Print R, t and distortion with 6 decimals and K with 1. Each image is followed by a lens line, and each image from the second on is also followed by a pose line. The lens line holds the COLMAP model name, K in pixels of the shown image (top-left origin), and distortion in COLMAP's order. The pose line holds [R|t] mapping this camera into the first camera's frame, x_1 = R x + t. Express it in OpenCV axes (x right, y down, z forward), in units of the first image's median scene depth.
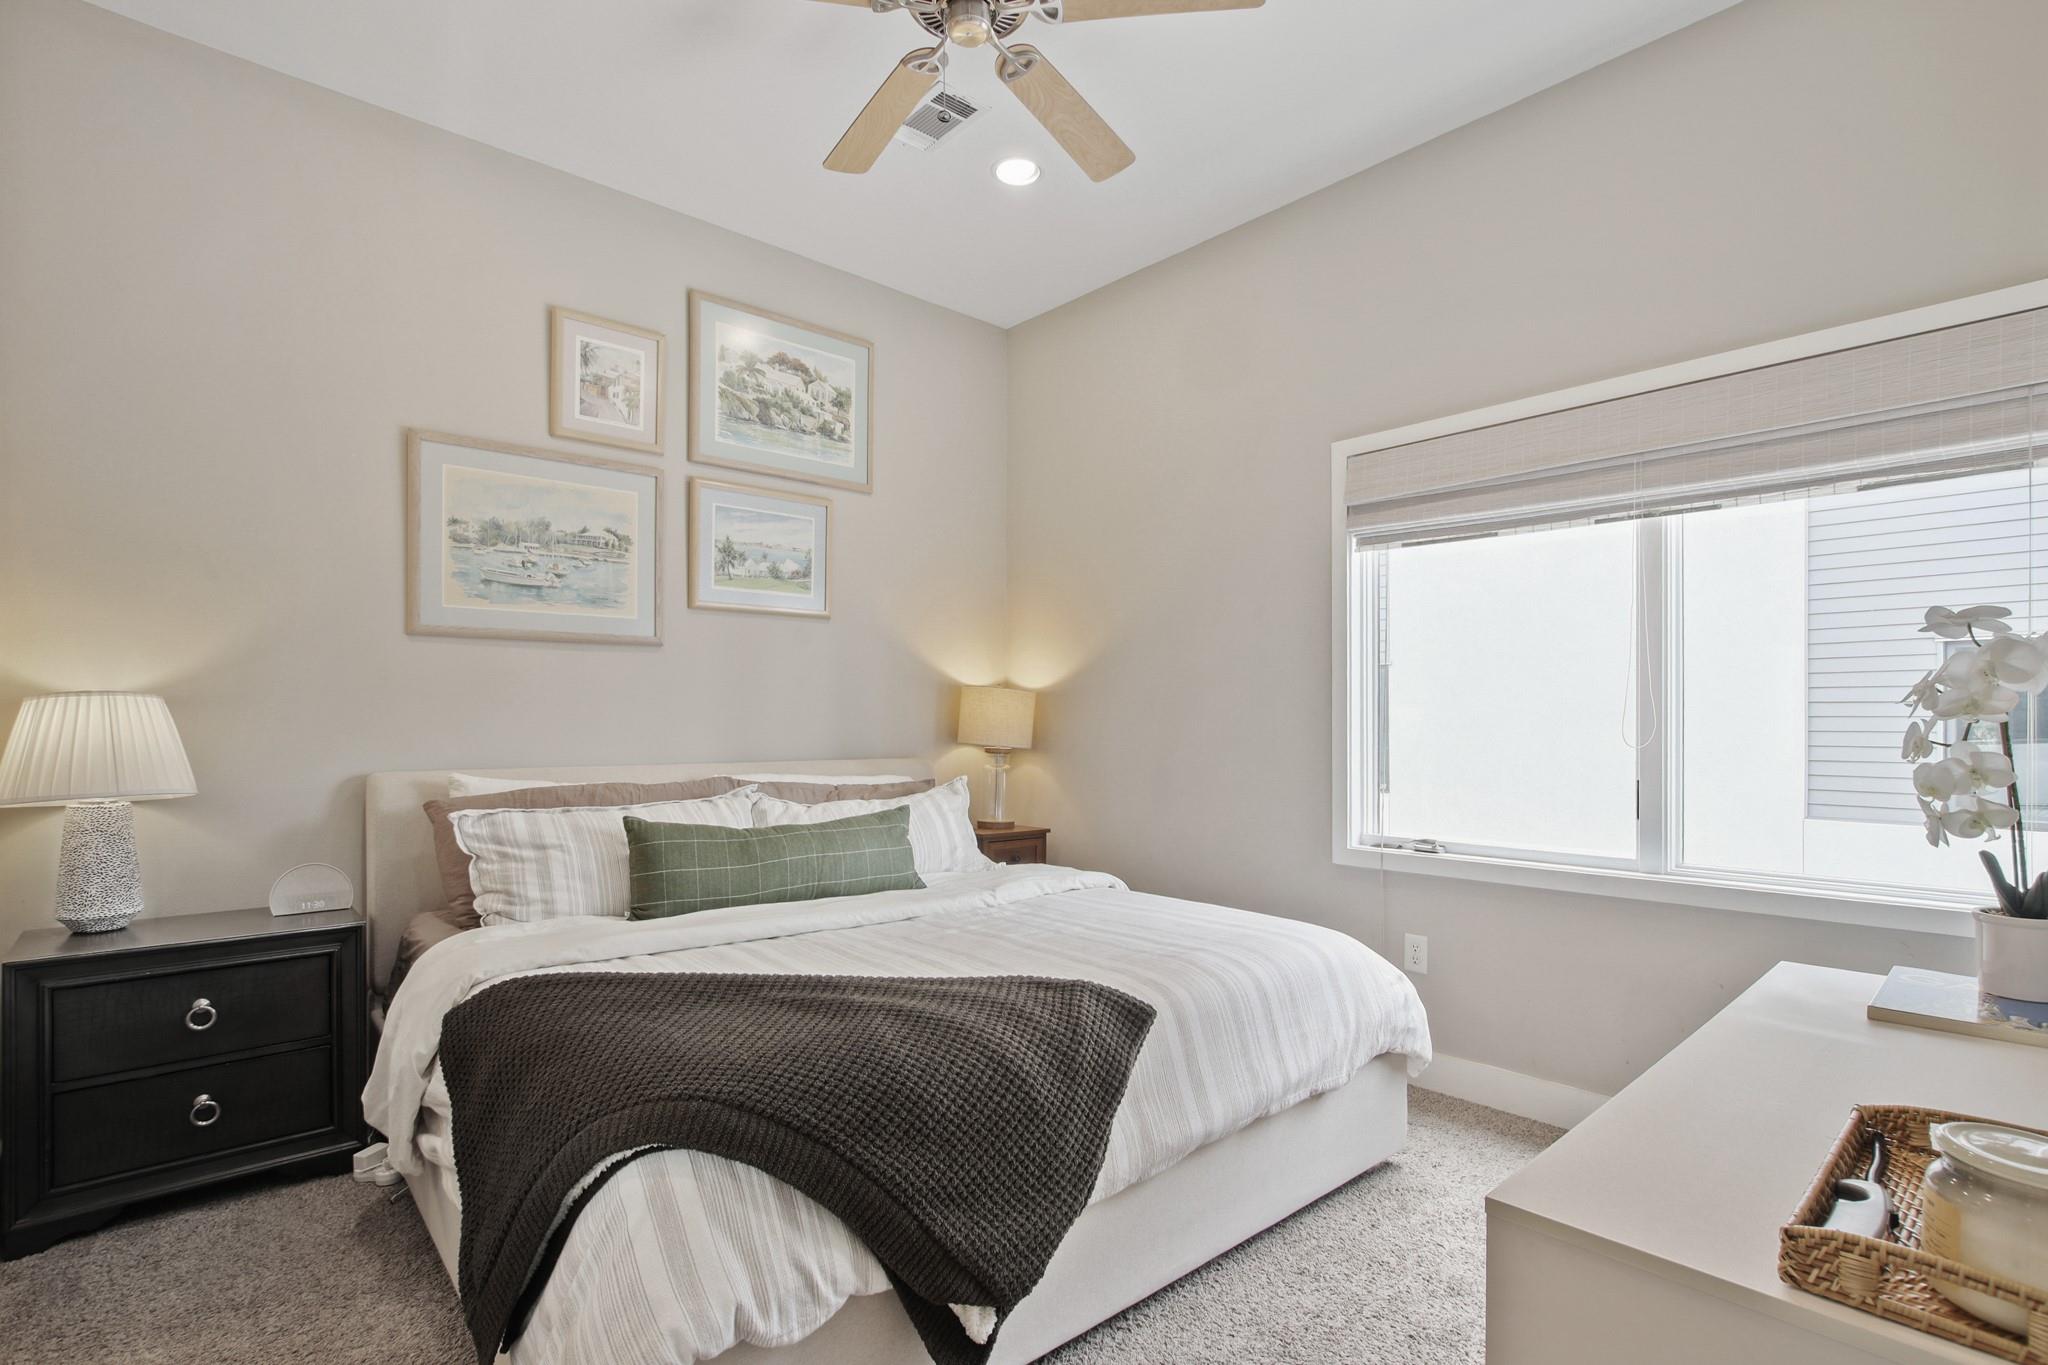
lens RADIAL K [[970.2, 0, 1022.3], [0, 970.2, 697.9], [0, 0, 1]] dist [-0.023475, 0.001185]
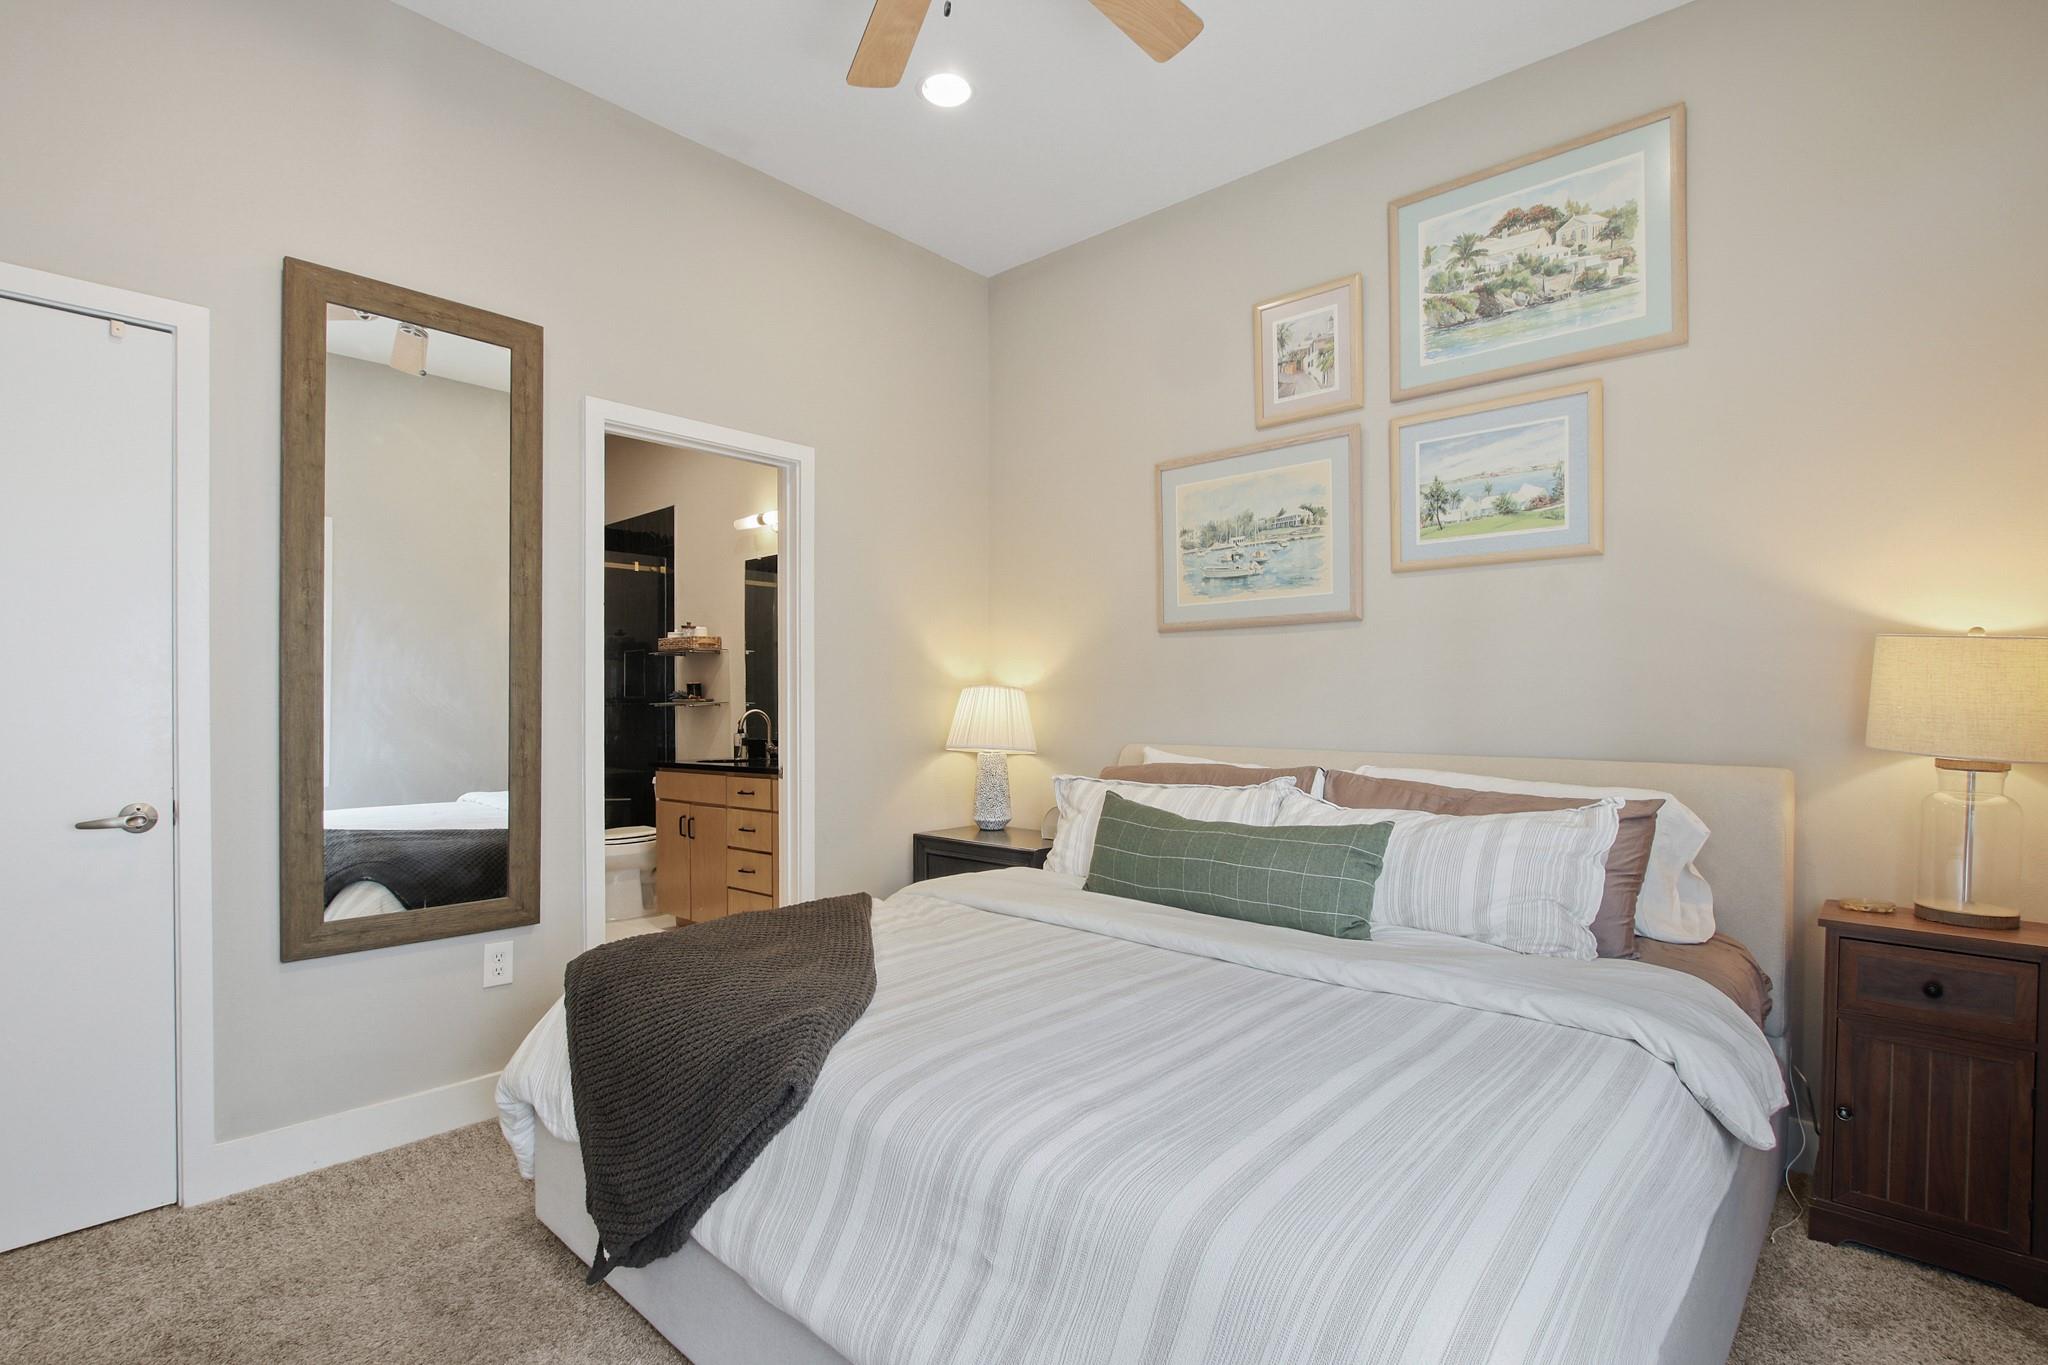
lens RADIAL K [[970.2, 0, 1022.1], [0, 970.2, 693.8], [0, 0, 1]] dist [-0.023475, 0.001185]
pose [[0.105742, -0.004457, -0.994384, 0.490220], [0.025396, 0.999676, -0.001780, 0.008933], [0.994069, -0.025065, 0.105821, 0.587679]]
